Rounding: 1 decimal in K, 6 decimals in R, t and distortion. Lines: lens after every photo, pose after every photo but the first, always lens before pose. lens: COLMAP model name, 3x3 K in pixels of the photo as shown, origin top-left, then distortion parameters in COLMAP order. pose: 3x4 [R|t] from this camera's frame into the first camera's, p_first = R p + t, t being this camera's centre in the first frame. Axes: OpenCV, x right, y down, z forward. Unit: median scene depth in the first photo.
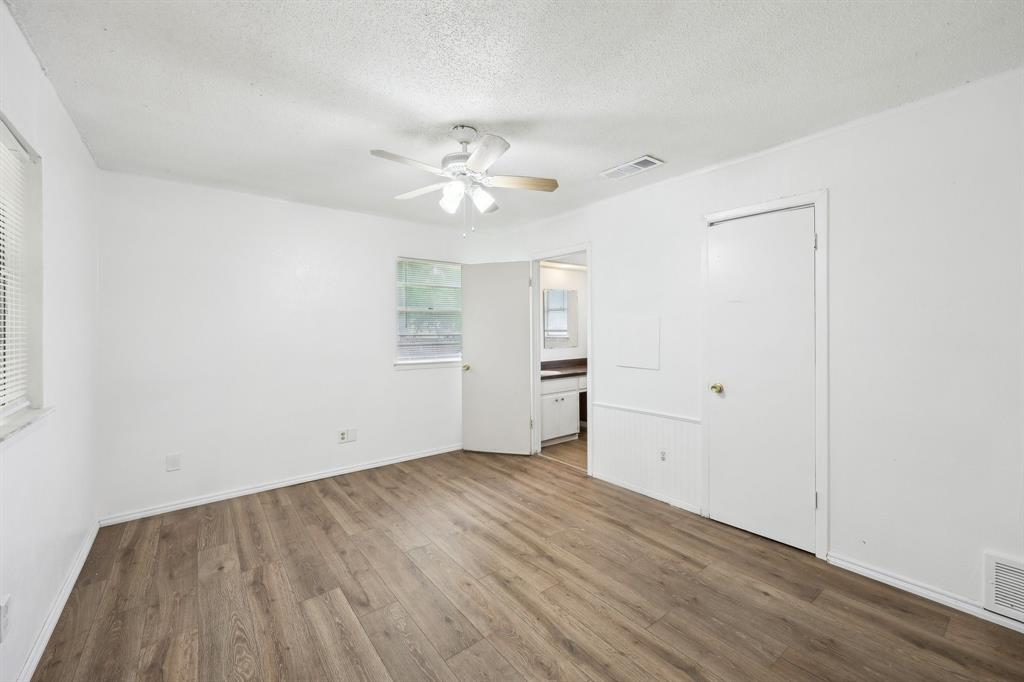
lens RADIAL K [[417.2, 0, 532.2], [0, 417.2, 331.5], [0, 0, 1]] dist [-0.000015, 0.001618]
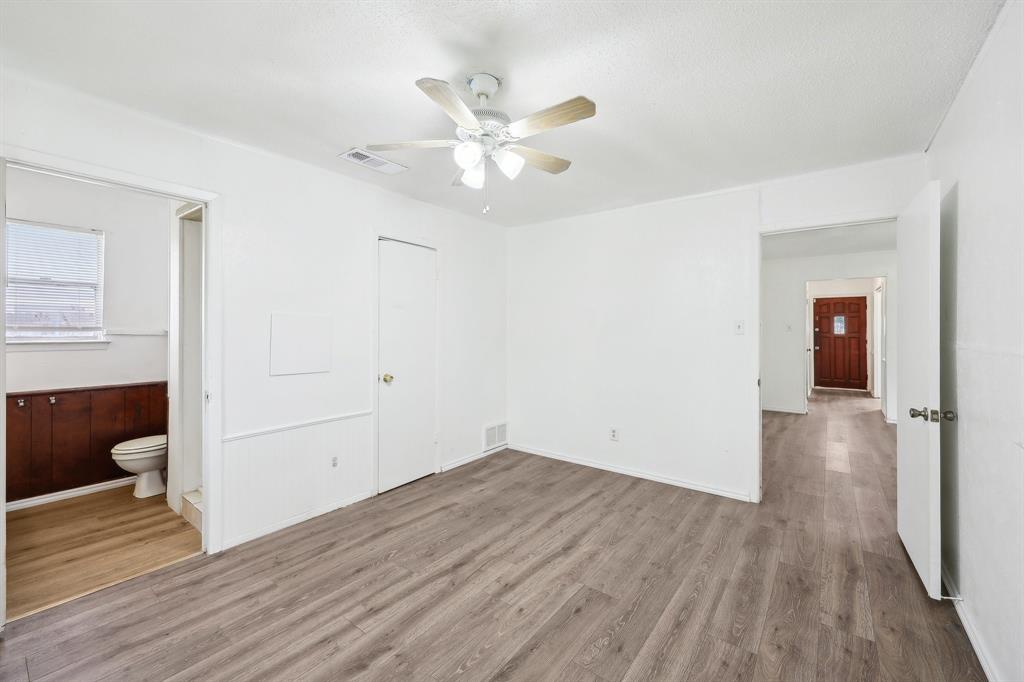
lens RADIAL K [[417.2, 0, 499.9], [0, 417.2, 325.5], [0, 0, 1]] dist [-0.000015, 0.001618]
pose [[-0.210146, 0.014172, 0.977567, -0.795132], [-0.000921, 0.999892, -0.014694, 0.002621], [-0.977670, -0.003988, -0.210110, 0.950359]]
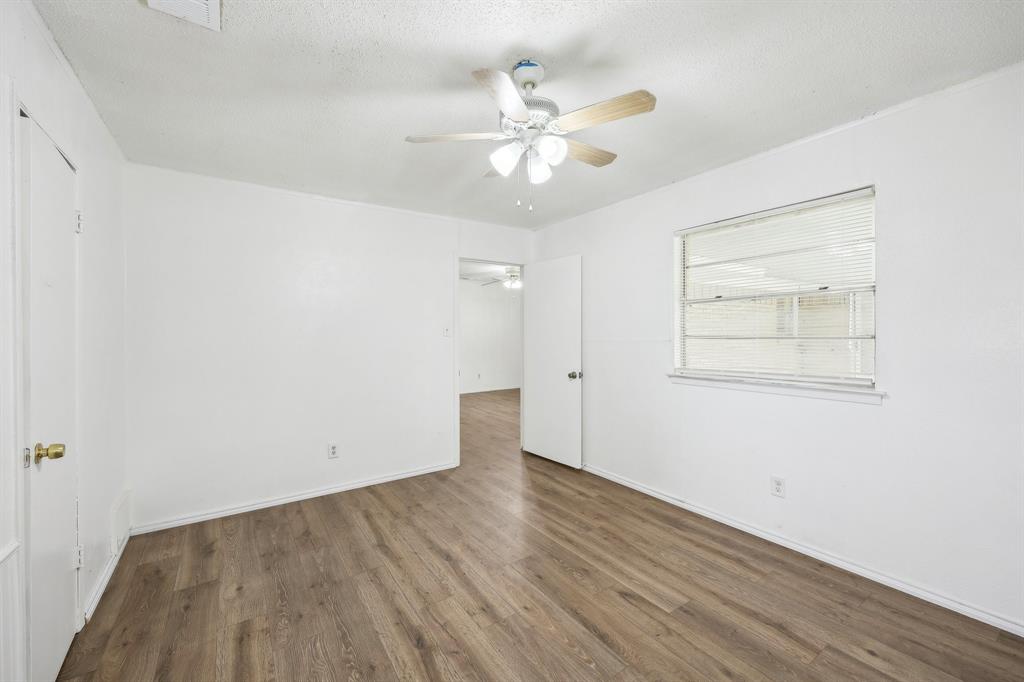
lens RADIAL K [[417.2, 0, 521.9], [0, 417.2, 336.0], [0, 0, 1]] dist [-0.000015, 0.001618]
pose [[-0.996519, 0.015059, 0.081997, -0.174587], [0.015882, 0.999830, 0.009405, 0.000893], [-0.081842, 0.010675, -0.996588, 1.465123]]
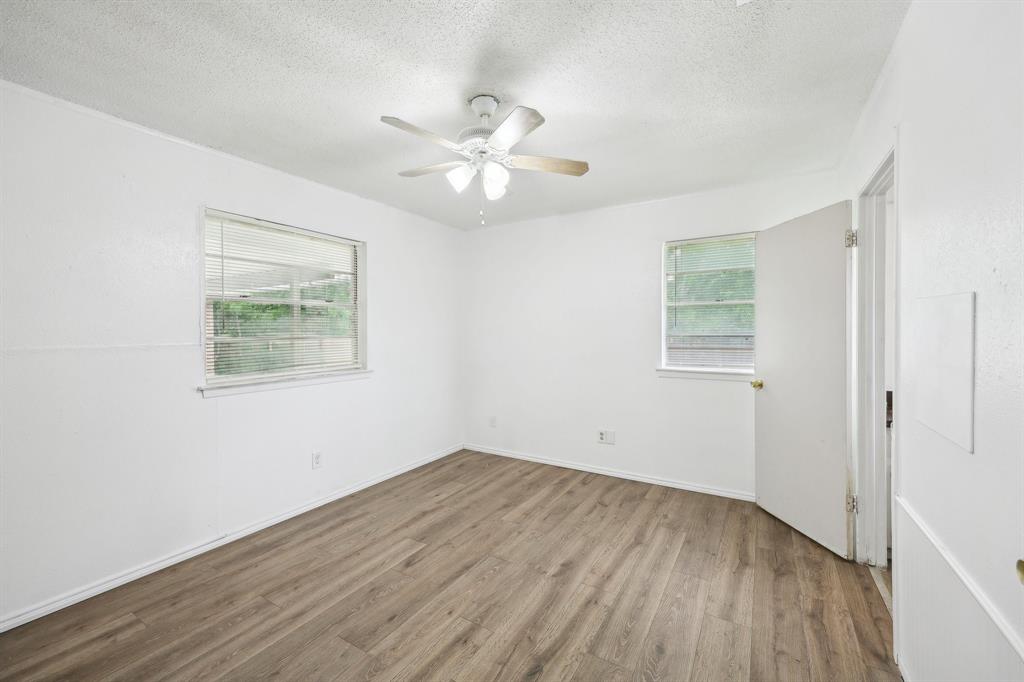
lens RADIAL K [[417.2, 0, 502.3], [0, 417.2, 344.9], [0, 0, 1]] dist [-0.000015, 0.001618]
pose [[0.316344, 0.036640, -0.947937, 0.551925], [-0.000813, 0.999264, 0.038352, -0.005321], [0.948644, -0.011362, 0.316141, 0.635949]]
